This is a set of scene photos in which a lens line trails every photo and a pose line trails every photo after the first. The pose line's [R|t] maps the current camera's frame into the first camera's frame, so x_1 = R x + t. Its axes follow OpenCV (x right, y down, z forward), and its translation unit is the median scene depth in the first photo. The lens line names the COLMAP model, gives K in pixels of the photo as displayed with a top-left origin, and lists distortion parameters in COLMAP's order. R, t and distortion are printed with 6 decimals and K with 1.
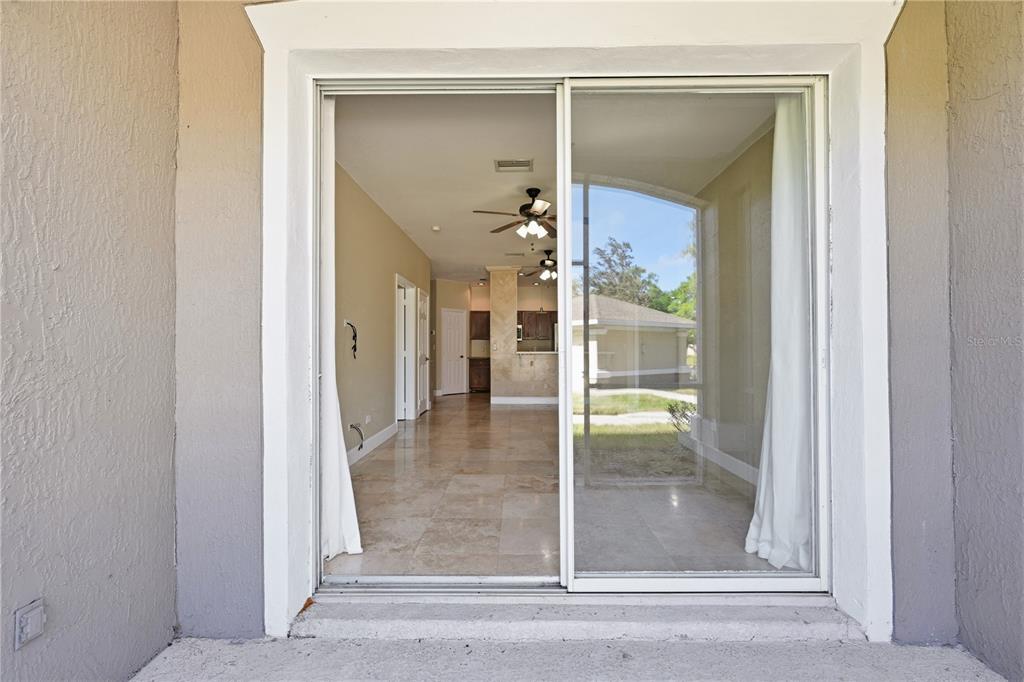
lens RADIAL K [[407.4, 0, 510.4], [0, 407.4, 345.7], [0, 0, 1]] dist [-0.003418, 0.000494]
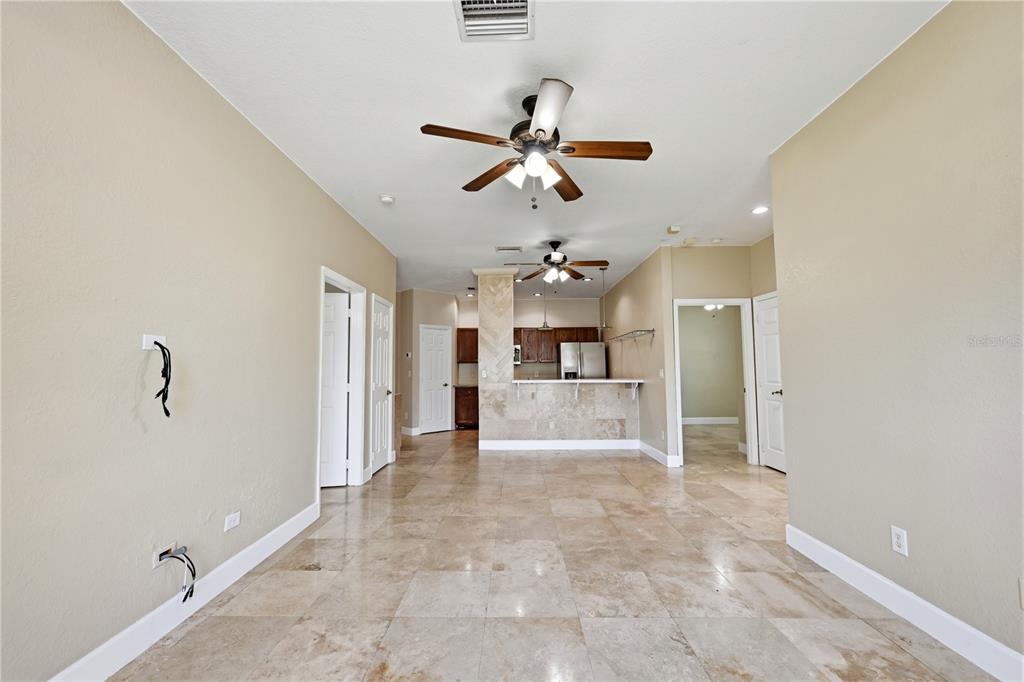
lens RADIAL K [[407.4, 0, 509.1], [0, 407.4, 343.5], [0, 0, 1]] dist [-0.003418, 0.000494]
pose [[0.999975, -0.006648, -0.002557, 0.010175], [0.006493, 0.998384, -0.056462, -0.010562], [0.002928, 0.056444, 0.998401, 0.237070]]
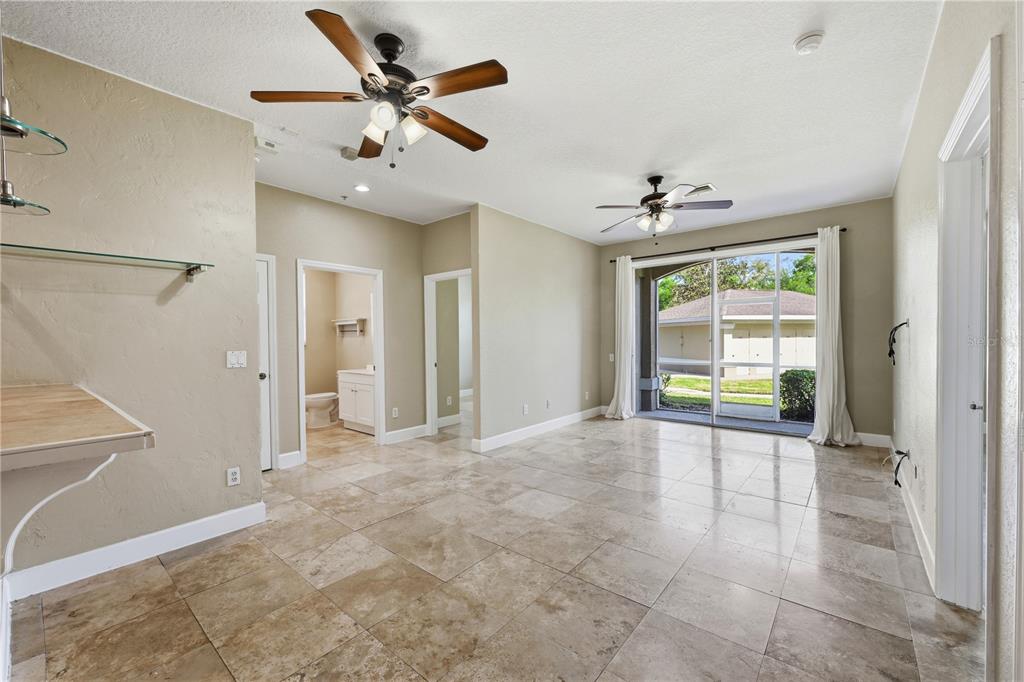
lens RADIAL K [[407.4, 0, 514.0], [0, 407.4, 341.9], [0, 0, 1]] dist [-0.003418, 0.000494]
pose [[-0.778966, 0.006961, 0.627027, -0.138519], [0.006997, 0.999973, -0.002409, -0.009025], [-0.627027, 0.002511, -0.778994, 0.983241]]
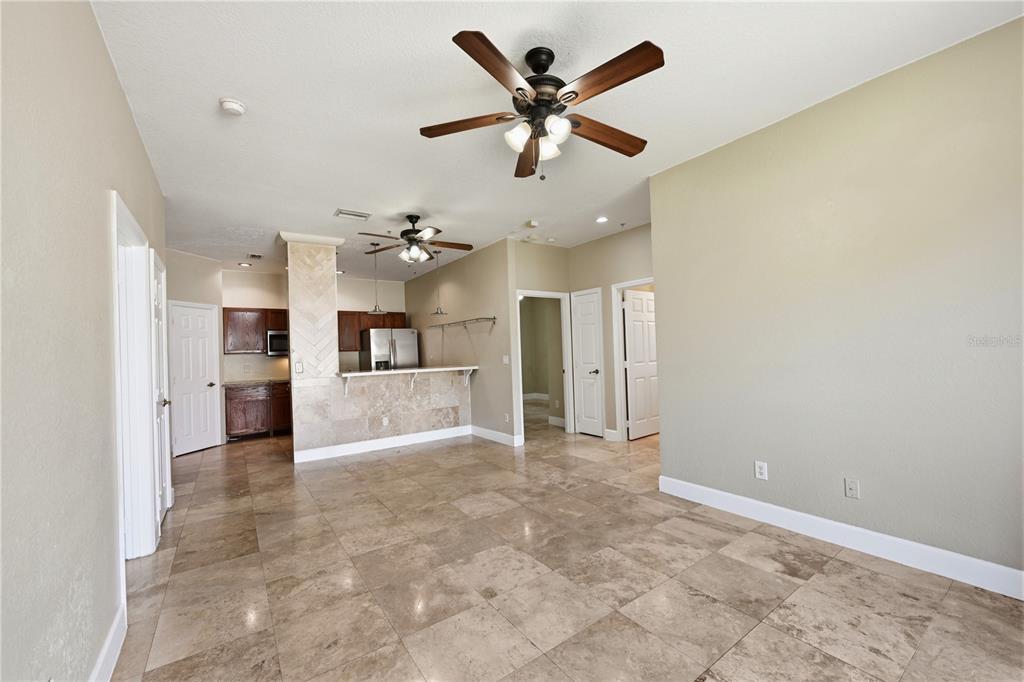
lens RADIAL K [[407.4, 0, 514.4], [0, 407.4, 344.8], [0, 0, 1]] dist [-0.003418, 0.000494]
pose [[0.807983, -0.019355, 0.588888, -0.134786], [0.028847, 0.999561, -0.006726, -0.017669], [-0.588500, 0.022422, 0.808186, 0.325076]]
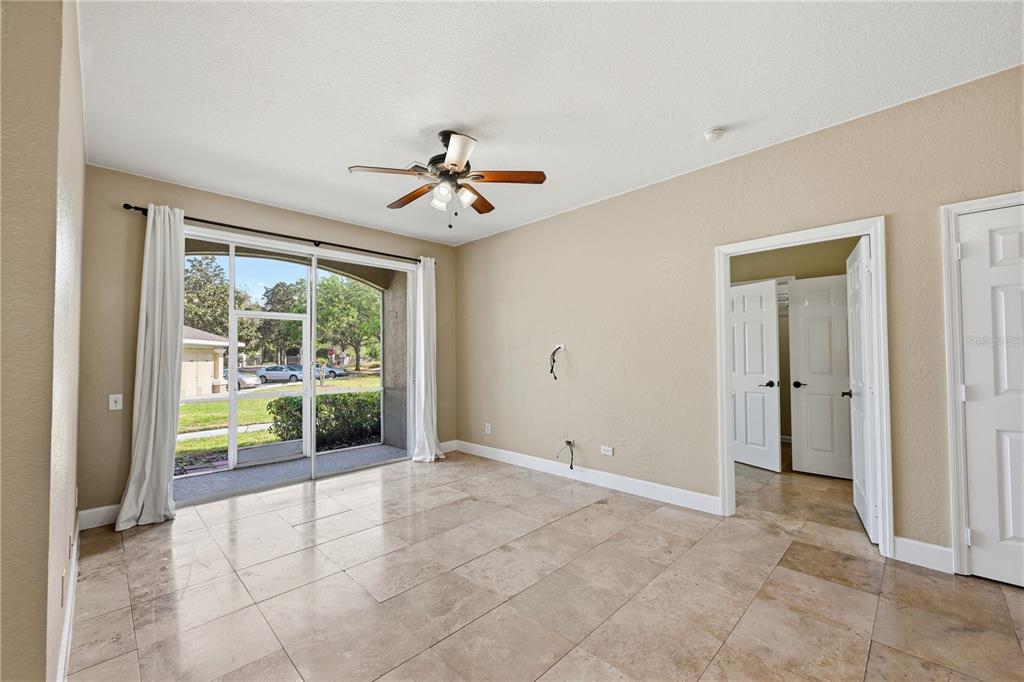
lens RADIAL K [[407.4, 0, 511.9], [0, 407.4, 345.6], [0, 0, 1]] dist [-0.003418, 0.000494]
pose [[-0.697385, -0.011936, -0.716598, 0.230767], [0.016301, 0.999338, -0.032510, -0.012382], [0.716512, -0.034353, -0.696729, 0.779377]]
